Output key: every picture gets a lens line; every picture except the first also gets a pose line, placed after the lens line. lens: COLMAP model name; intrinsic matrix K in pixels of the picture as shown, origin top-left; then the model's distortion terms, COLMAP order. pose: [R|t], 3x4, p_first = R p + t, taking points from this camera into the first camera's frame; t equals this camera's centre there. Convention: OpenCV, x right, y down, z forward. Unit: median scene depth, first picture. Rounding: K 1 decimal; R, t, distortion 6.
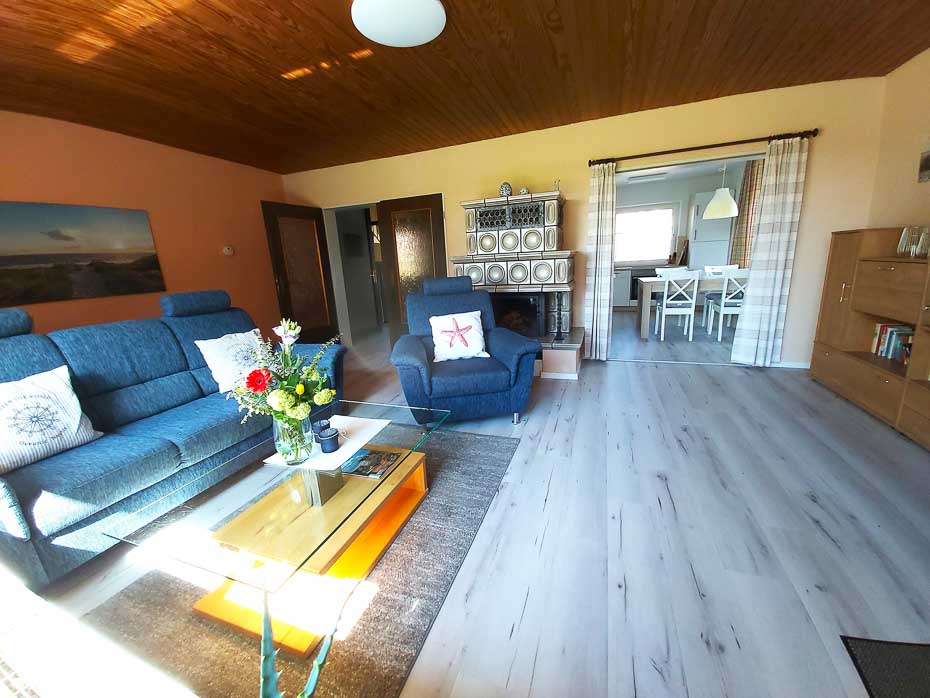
lens RADIAL K [[356.1, 0, 478.9], [0, 356.1, 350.0], [0, 0, 1]] dist [-0.004757, -0.000142]
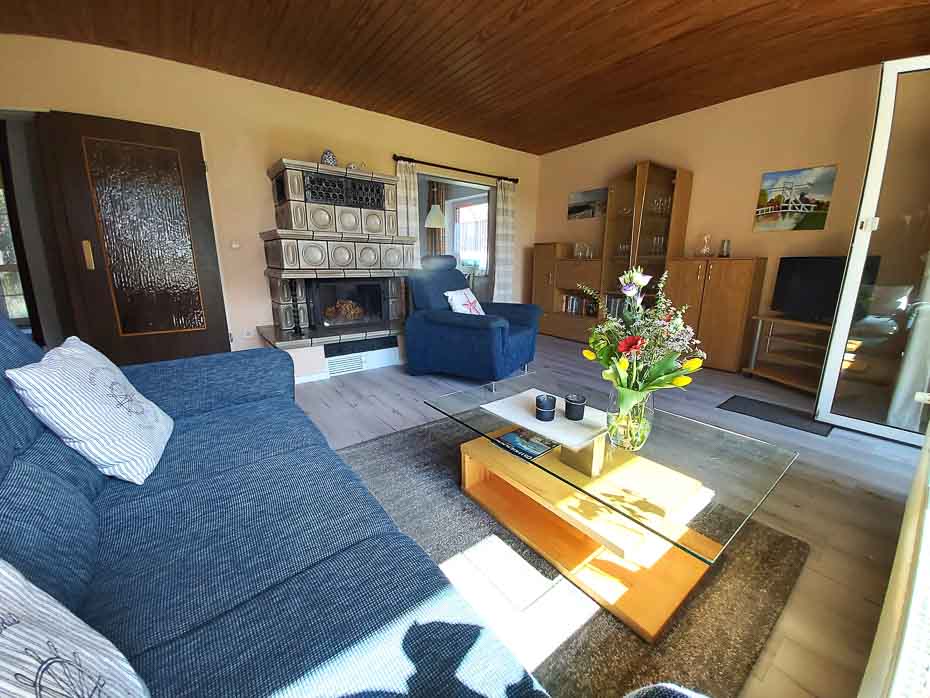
lens RADIAL K [[358.9, 0, 465.0], [0, 358.9, 349.0], [0, 0, 1]] dist [0.006876, -0.010134]
pose [[0.548435, -0.141162, 0.824192, -0.551408], [0.156930, 0.985510, 0.064367, 0.000355], [-0.821336, 0.094039, 0.562641, 0.292491]]
